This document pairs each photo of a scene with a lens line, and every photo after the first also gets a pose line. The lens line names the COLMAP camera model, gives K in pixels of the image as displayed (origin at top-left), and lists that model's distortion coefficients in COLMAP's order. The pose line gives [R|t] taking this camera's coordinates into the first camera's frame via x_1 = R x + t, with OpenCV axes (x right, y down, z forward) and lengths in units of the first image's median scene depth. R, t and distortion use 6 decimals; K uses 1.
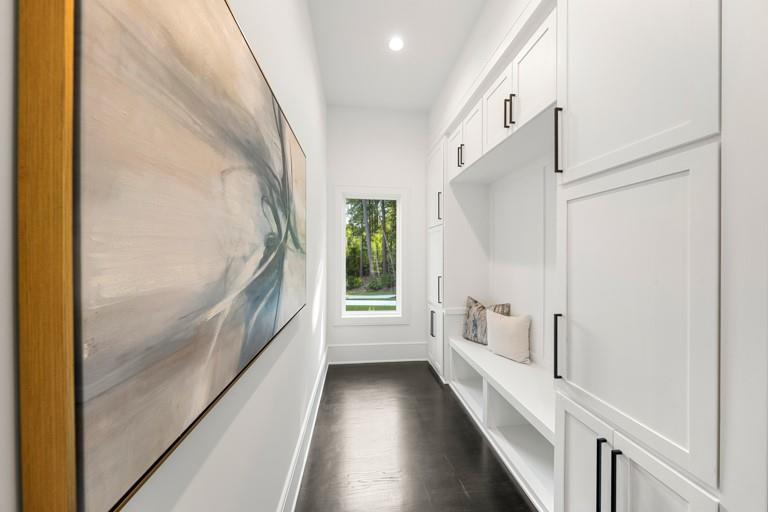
lens RADIAL K [[265.4, 0, 364.9], [0, 265.4, 251.1], [0, 0, 1]] dist [-0.000279, 0.000246]
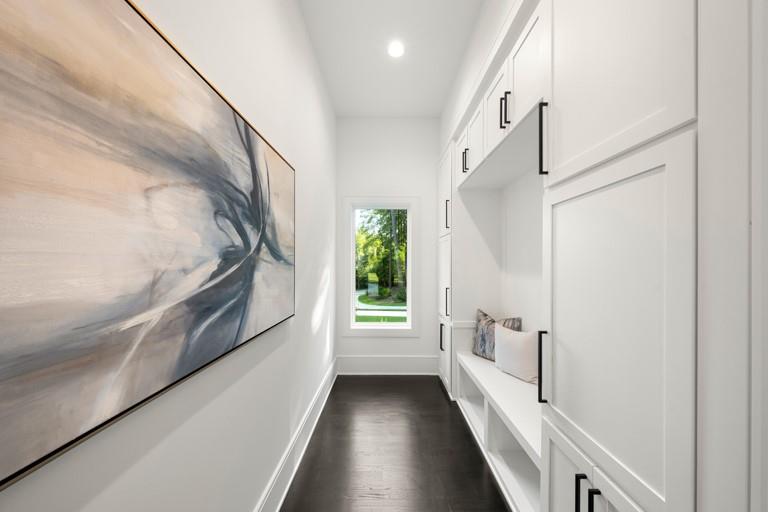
lens RADIAL K [[265.4, 0, 383.6], [0, 265.4, 260.3], [0, 0, 1]] dist [-0.000279, 0.000246]
pose [[0.992866, -0.007033, -0.119032, 0.294939], [0.006726, 0.999973, -0.002983, -0.004125], [0.119049, 0.002162, 0.992886, 0.039043]]
